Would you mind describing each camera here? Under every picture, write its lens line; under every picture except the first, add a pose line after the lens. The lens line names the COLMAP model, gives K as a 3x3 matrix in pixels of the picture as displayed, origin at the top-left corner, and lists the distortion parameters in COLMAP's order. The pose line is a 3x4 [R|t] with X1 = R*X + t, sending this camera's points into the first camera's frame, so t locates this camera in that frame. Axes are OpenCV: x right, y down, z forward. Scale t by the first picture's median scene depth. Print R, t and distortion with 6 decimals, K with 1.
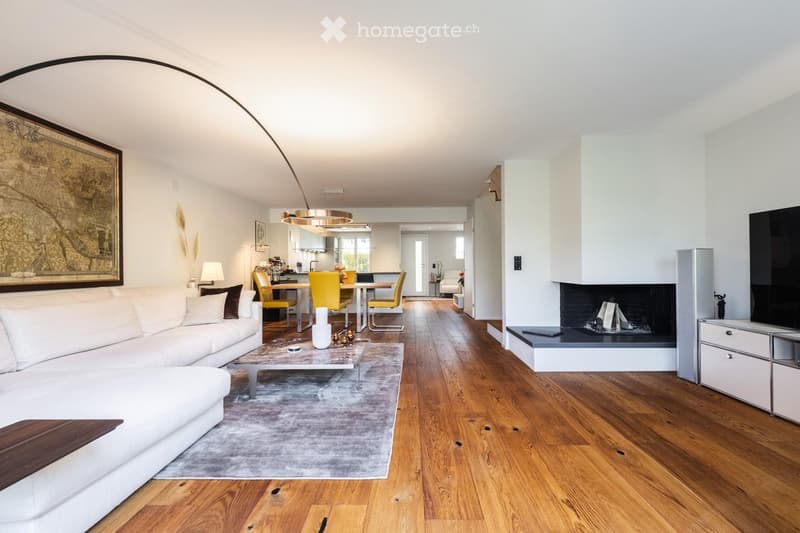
lens RADIAL K [[369.3, 0, 401.6], [0, 369.3, 266.7], [0, 0, 1]] dist [0.011181, 0.000162]
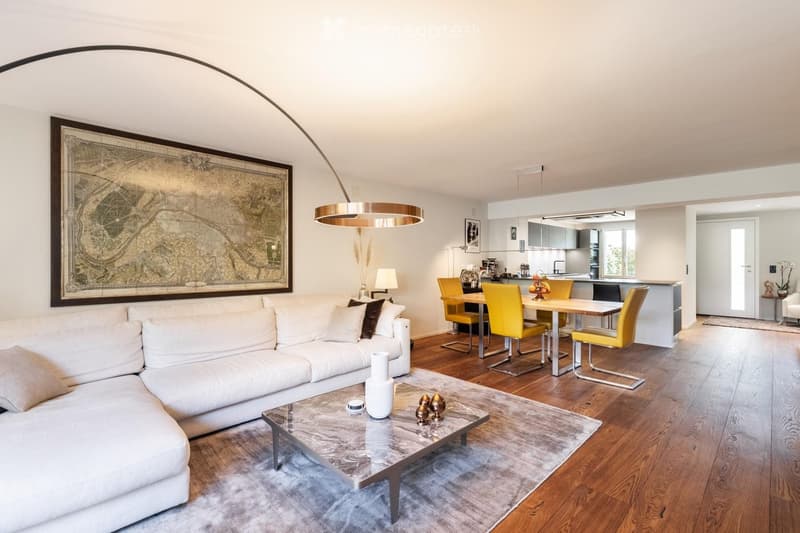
lens RADIAL K [[369.3, 0, 399.6], [0, 369.3, 263.0], [0, 0, 1]] dist [0.011181, 0.000162]
pose [[0.722879, 0.007752, -0.690931, 0.221737], [-0.003396, 0.999965, 0.007666, -0.047828], [0.690966, -0.003195, 0.722880, 0.496153]]
